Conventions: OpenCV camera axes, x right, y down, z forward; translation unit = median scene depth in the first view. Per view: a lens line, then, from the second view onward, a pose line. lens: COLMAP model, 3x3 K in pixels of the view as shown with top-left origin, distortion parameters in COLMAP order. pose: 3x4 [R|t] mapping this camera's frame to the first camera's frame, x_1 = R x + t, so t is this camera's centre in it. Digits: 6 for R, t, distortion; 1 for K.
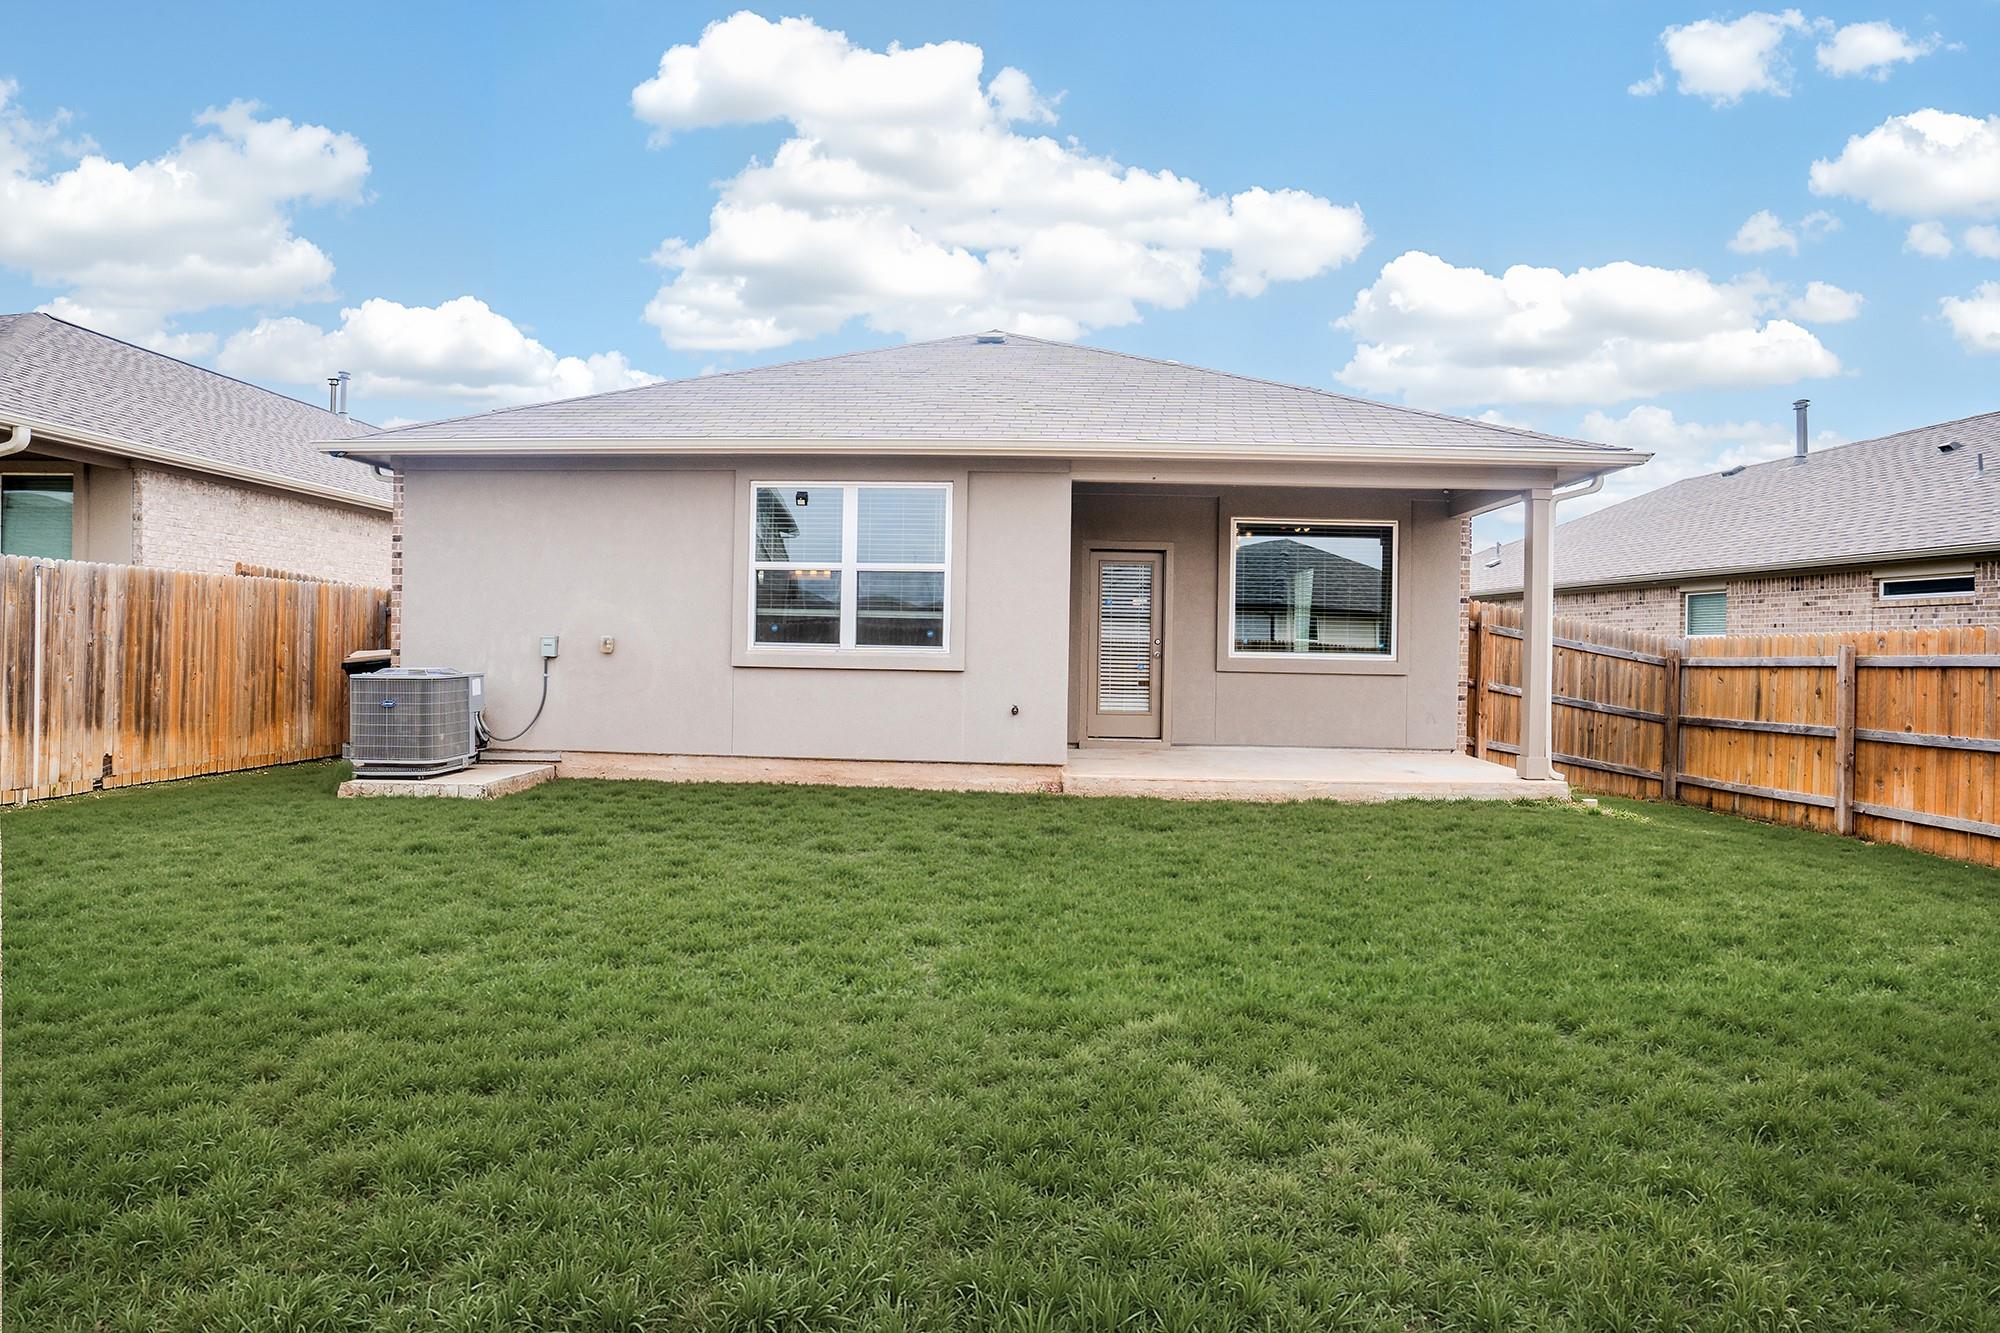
lens RADIAL K [[968.4, 0, 996.5], [0, 968.4, 638.9], [0, 0, 1]] dist [-0.043989, 0.000928]
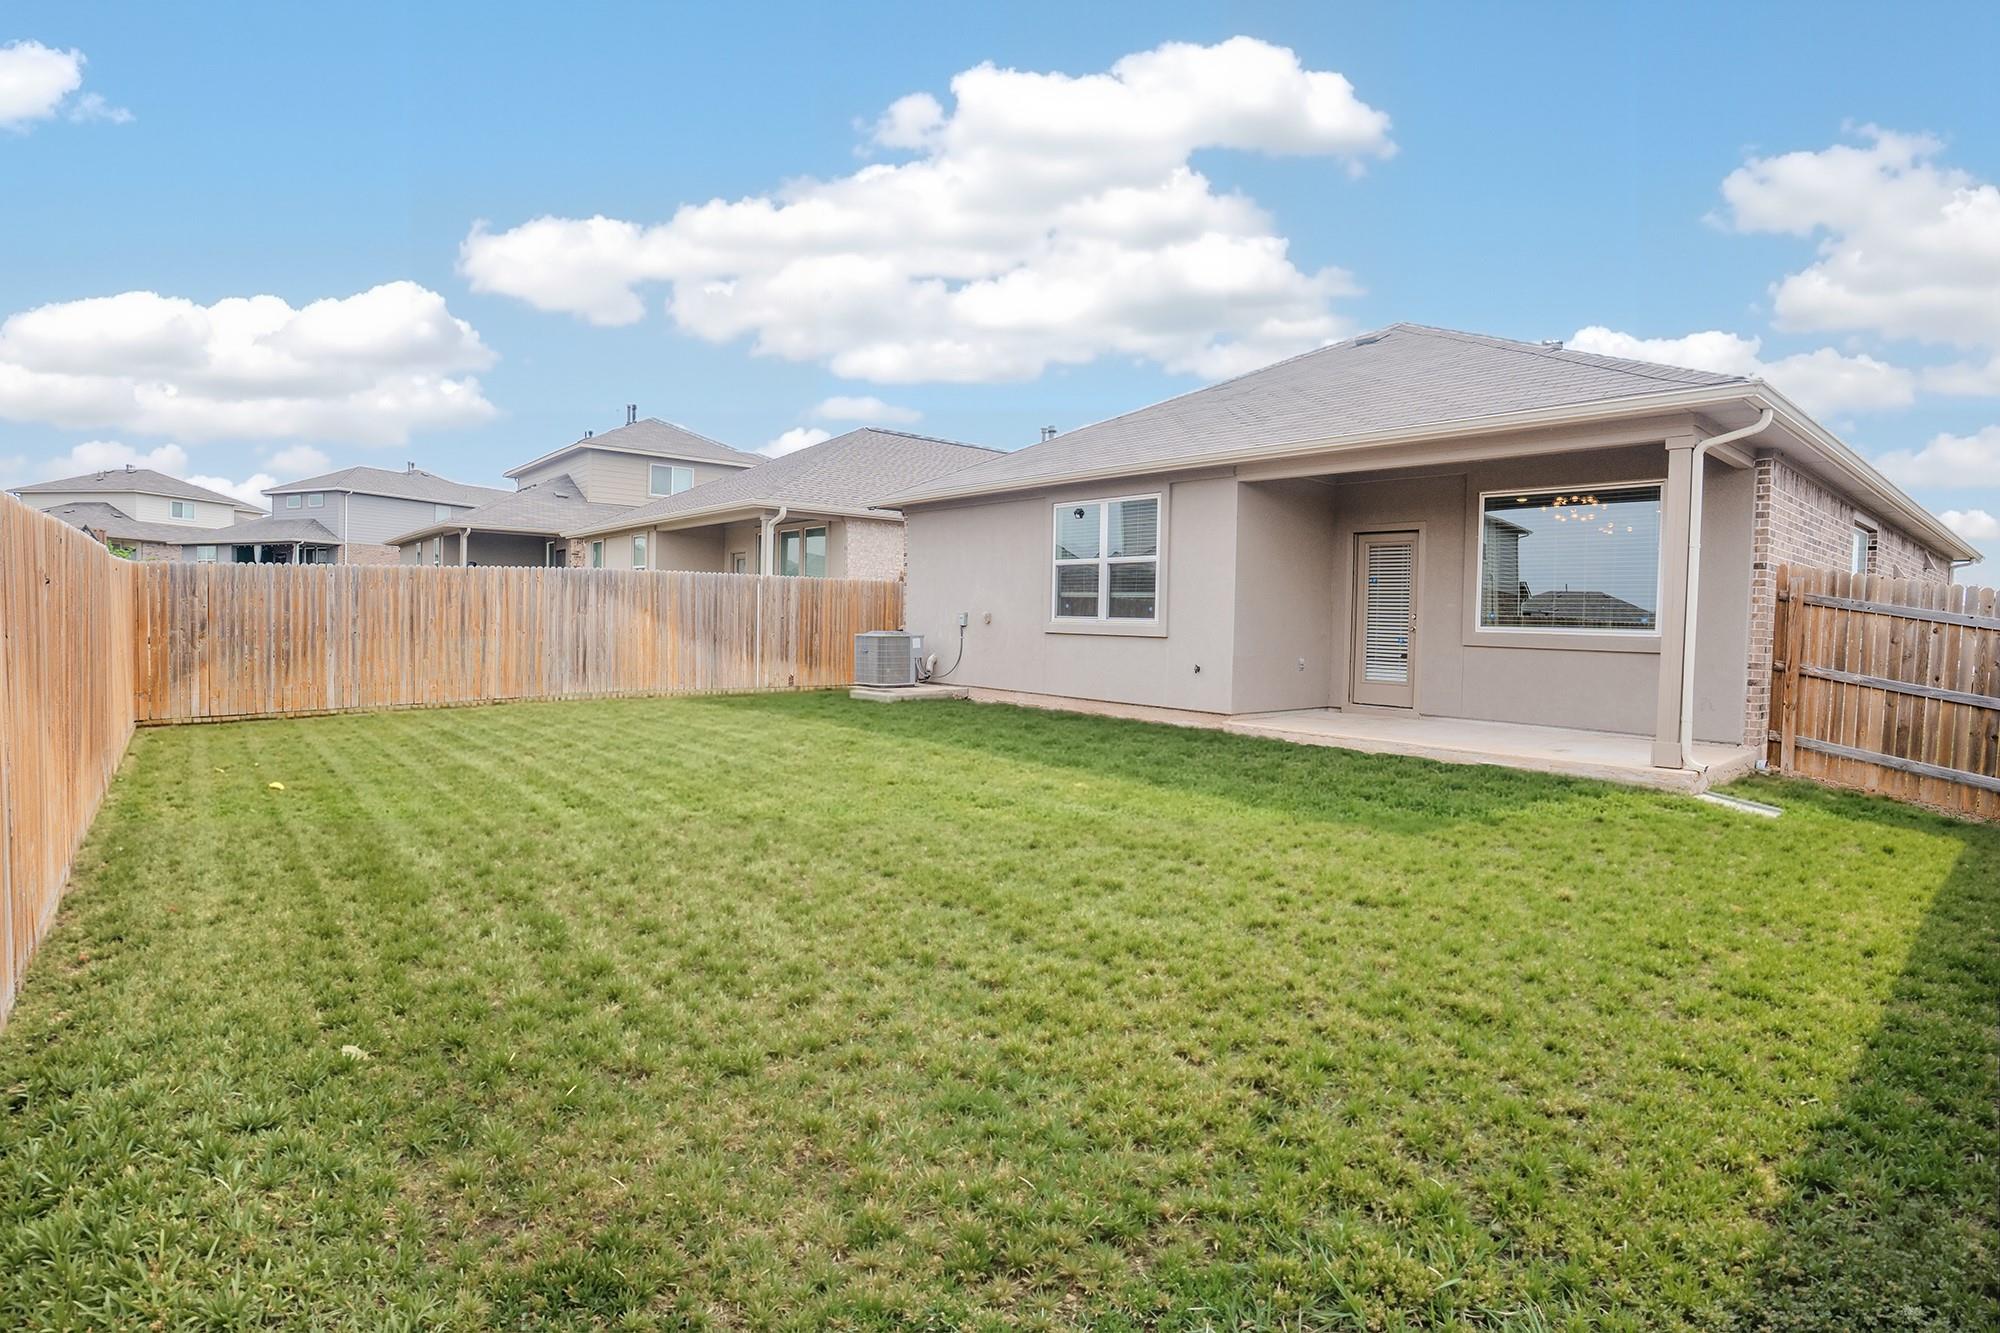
lens RADIAL K [[968.4, 0, 996.5], [0, 968.4, 638.9], [0, 0, 1]] dist [-0.043989, 0.000928]
pose [[0.680266, 0.012800, -0.732853, 0.751843], [-0.008466, 0.999918, 0.009606, 0.024801], [0.732916, -0.000330, 0.680319, -0.046616]]
